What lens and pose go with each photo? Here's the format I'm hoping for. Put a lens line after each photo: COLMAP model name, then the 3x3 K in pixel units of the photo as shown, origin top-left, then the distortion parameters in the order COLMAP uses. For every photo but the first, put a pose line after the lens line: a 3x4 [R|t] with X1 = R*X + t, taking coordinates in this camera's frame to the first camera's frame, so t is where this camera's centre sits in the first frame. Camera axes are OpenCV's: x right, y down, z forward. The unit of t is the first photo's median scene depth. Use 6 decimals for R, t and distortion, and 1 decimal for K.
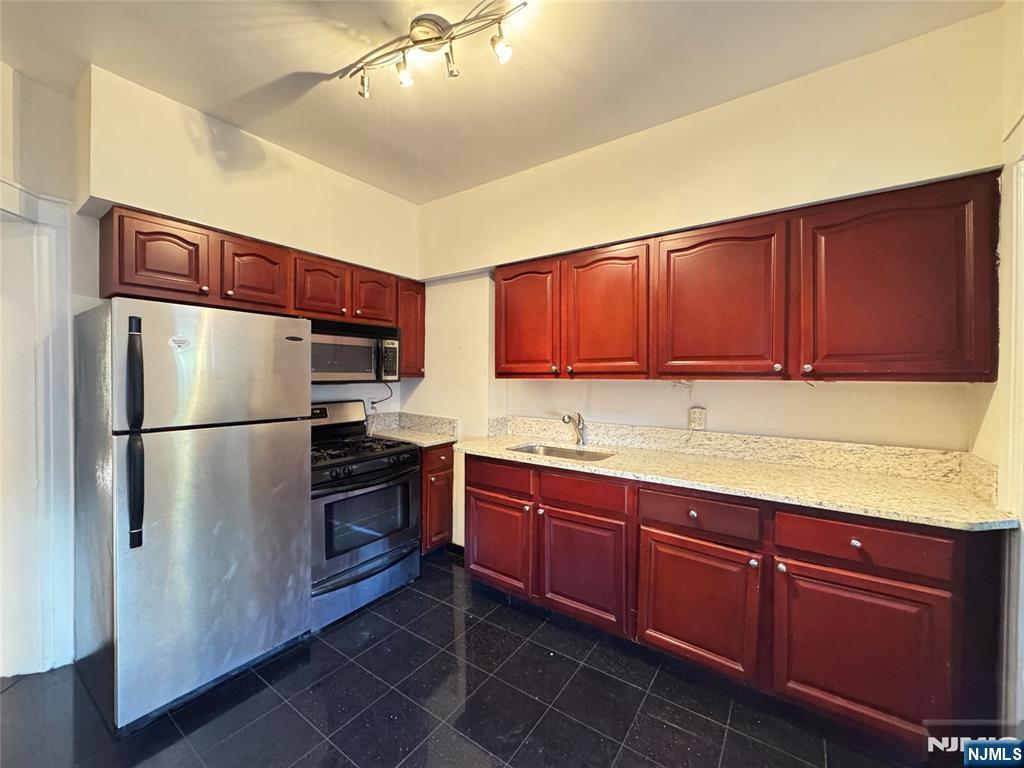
lens RADIAL K [[408.1, 0, 512.0], [0, 408.1, 381.8], [0, 0, 1]] dist [-0.002073, 0.000114]
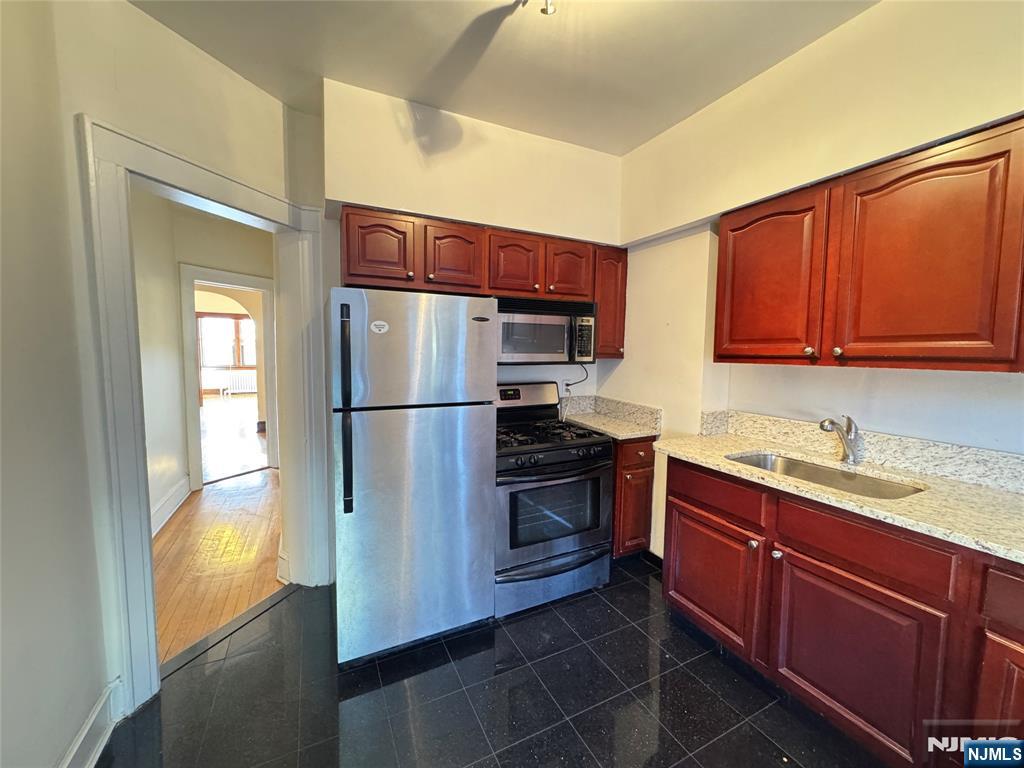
lens RADIAL K [[408.1, 0, 512.0], [0, 408.1, 381.8], [0, 0, 1]] dist [-0.002073, 0.000114]
pose [[0.878539, 0.041696, -0.475848, -0.007935], [-0.013346, 0.997937, 0.062802, -0.016297], [0.477484, -0.048823, 0.877283, 0.149095]]
